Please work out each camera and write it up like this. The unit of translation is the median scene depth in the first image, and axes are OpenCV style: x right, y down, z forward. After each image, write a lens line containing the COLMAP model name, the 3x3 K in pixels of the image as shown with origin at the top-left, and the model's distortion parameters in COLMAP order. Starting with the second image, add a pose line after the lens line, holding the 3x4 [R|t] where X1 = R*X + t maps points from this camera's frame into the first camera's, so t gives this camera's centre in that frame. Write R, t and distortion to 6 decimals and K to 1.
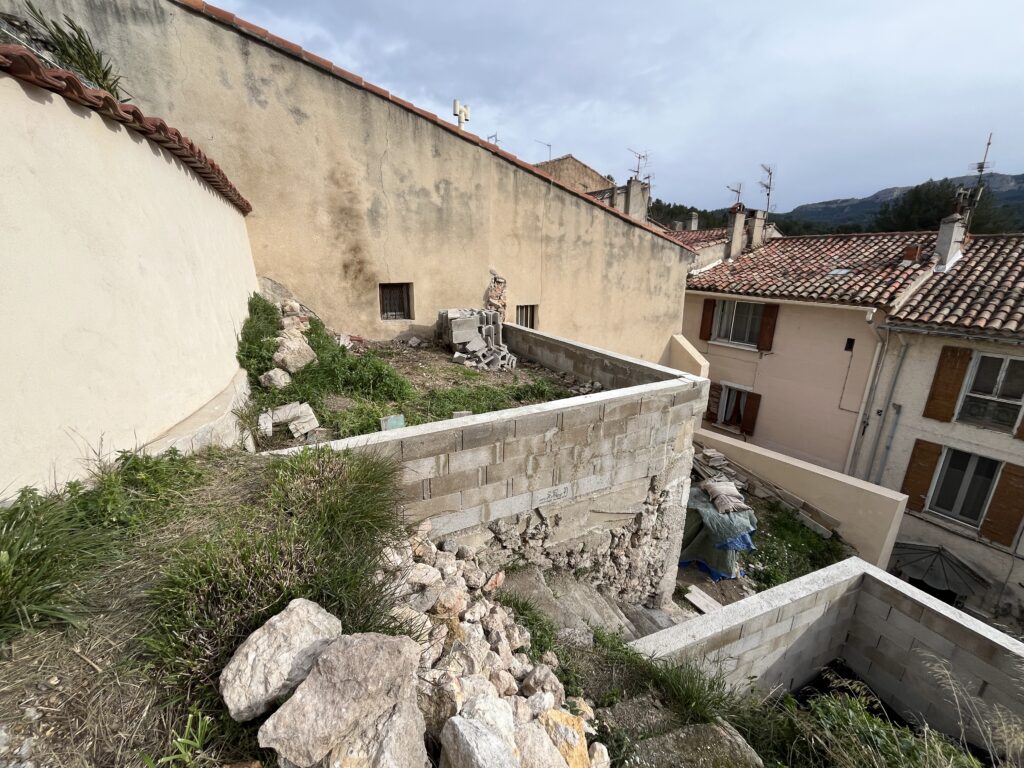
lens RADIAL K [[417.6, 0, 514.0], [0, 417.6, 386.0], [0, 0, 1]] dist [-0.004478, -0.000441]
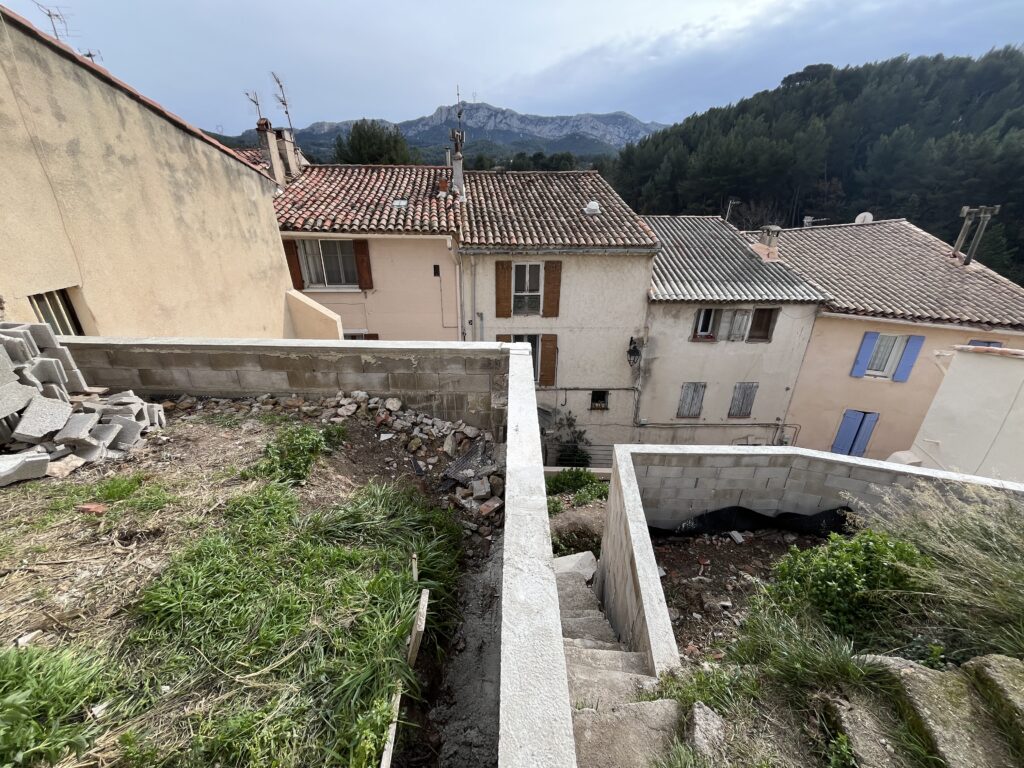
lens RADIAL K [[417.6, 0, 511.5], [0, 417.6, 382.7], [0, 0, 1]] dist [-0.004478, -0.000441]
pose [[0.478004, -0.362999, 0.799840, -0.126255], [0.246346, 0.929465, 0.274606, -0.087704], [-0.843105, 0.065775, 0.533711, 0.277521]]
